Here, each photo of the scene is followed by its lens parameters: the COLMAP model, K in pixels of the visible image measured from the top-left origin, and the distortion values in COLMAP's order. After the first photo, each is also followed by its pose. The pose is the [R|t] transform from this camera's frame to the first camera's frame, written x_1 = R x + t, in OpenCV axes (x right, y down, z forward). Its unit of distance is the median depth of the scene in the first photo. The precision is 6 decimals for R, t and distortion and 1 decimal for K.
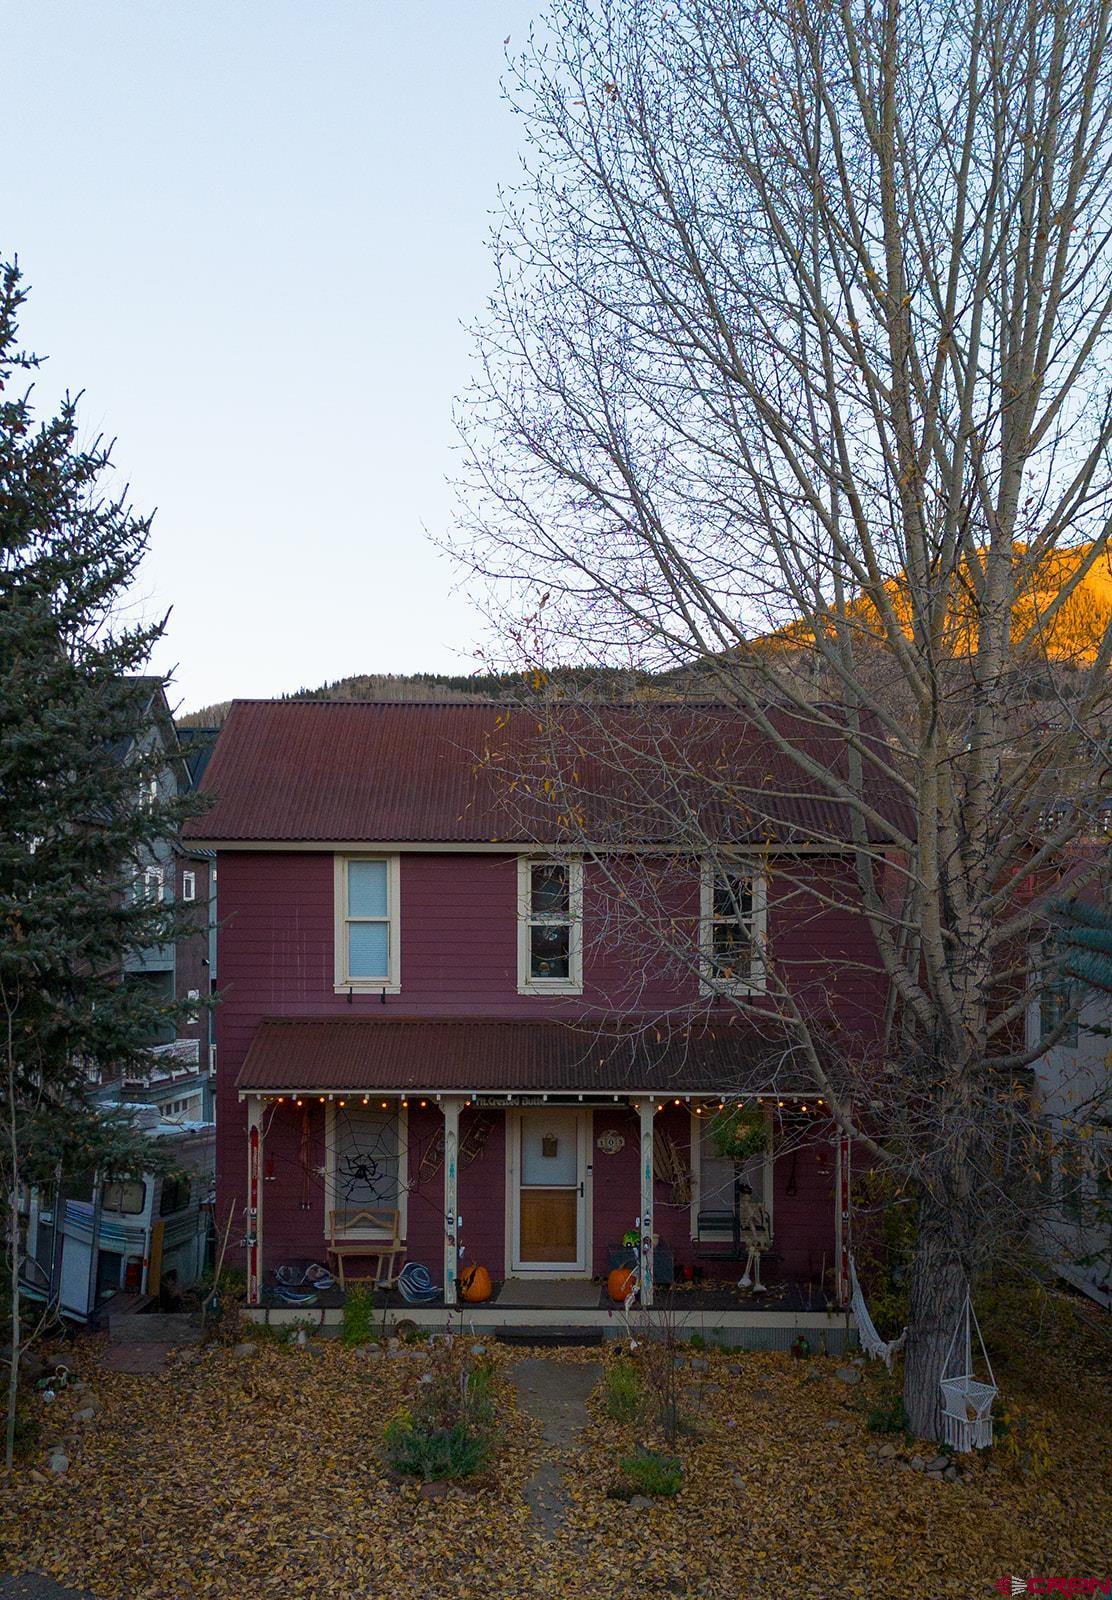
lens RADIAL K [[1375.3, 0, 530.8], [0, 1375.3, 953.4], [0, 0, 1]] dist [0.052390, -0.010411]
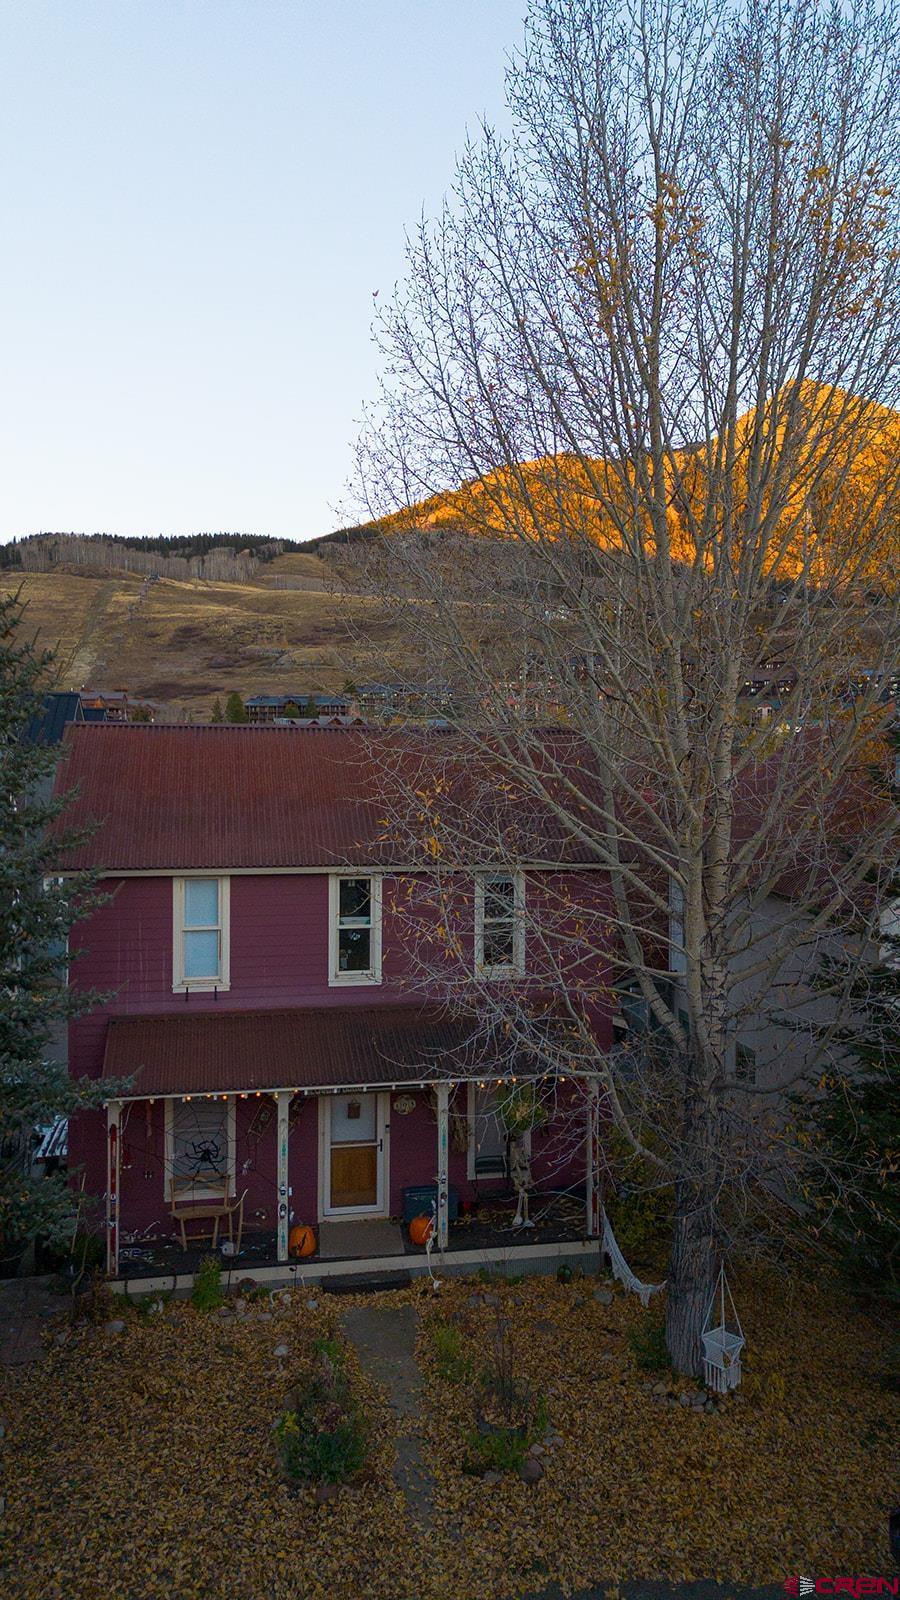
lens RADIAL K [[1117.9, 0, 444.9], [0, 1117.9, 784.2], [0, 0, 1]] dist [0.030698, -0.016441]
pose [[0.978900, -0.003415, 0.204313, -0.122124], [0.003403, 0.999994, 0.000410, -0.165664], [-0.204314, 0.000294, 0.978905, 0.012307]]
